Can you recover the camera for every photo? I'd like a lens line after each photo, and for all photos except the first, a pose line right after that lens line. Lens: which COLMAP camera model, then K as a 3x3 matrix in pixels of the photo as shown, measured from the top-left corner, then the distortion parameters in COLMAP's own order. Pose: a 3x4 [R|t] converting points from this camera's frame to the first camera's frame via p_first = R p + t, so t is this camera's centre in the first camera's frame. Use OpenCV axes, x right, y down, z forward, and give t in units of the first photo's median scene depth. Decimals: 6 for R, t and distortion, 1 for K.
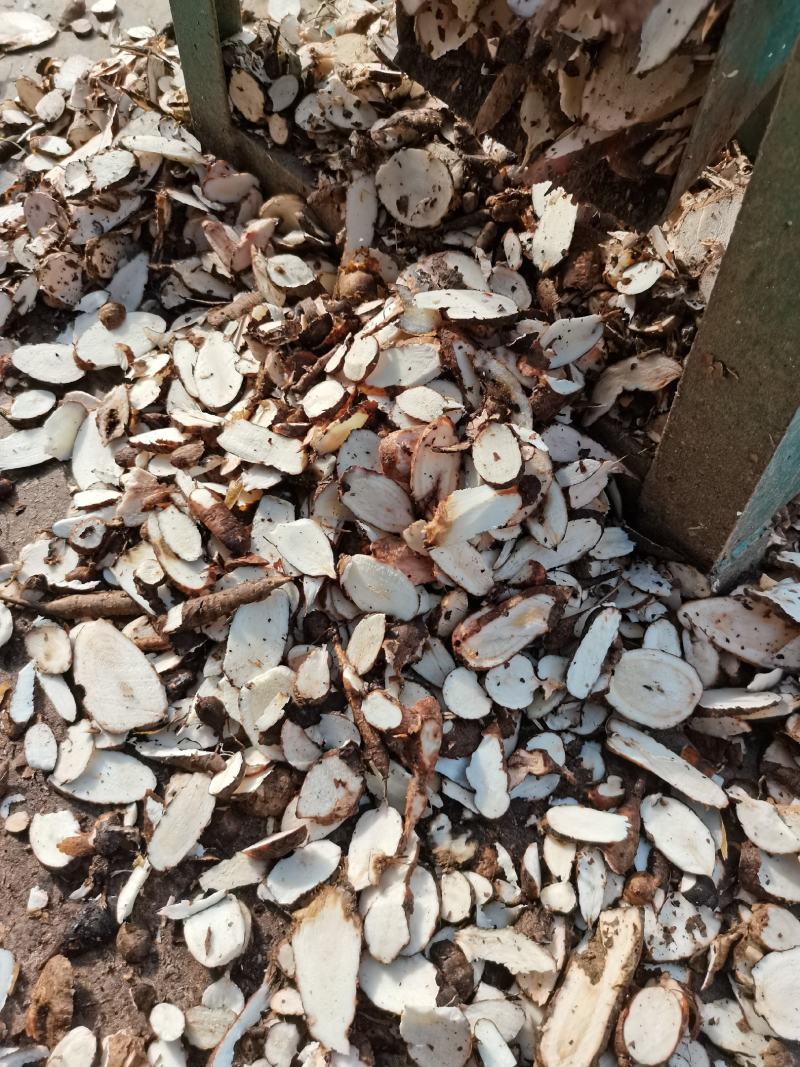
lens RADIAL K [[791.0, 0, 400.8], [0, 791.0, 534.5], [0, 0, 1]] dist [0.011594, -0.024163]
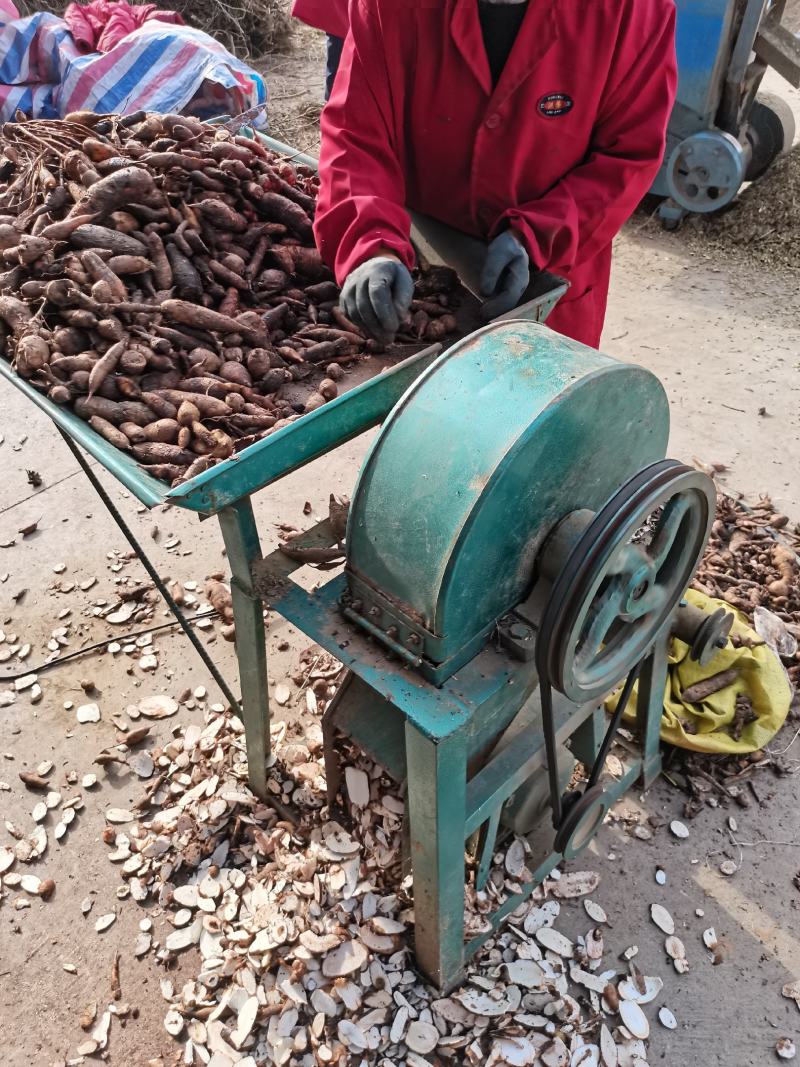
lens RADIAL K [[791.0, 0, 400.0], [0, 791.0, 530.5], [0, 0, 1]] dist [0.011594, -0.024163]
pose [[0.997984, -0.020064, 0.060216, 0.093935], [0.041186, 0.926571, -0.373858, -0.369478], [-0.048293, 0.375584, 0.925529, -1.972355]]
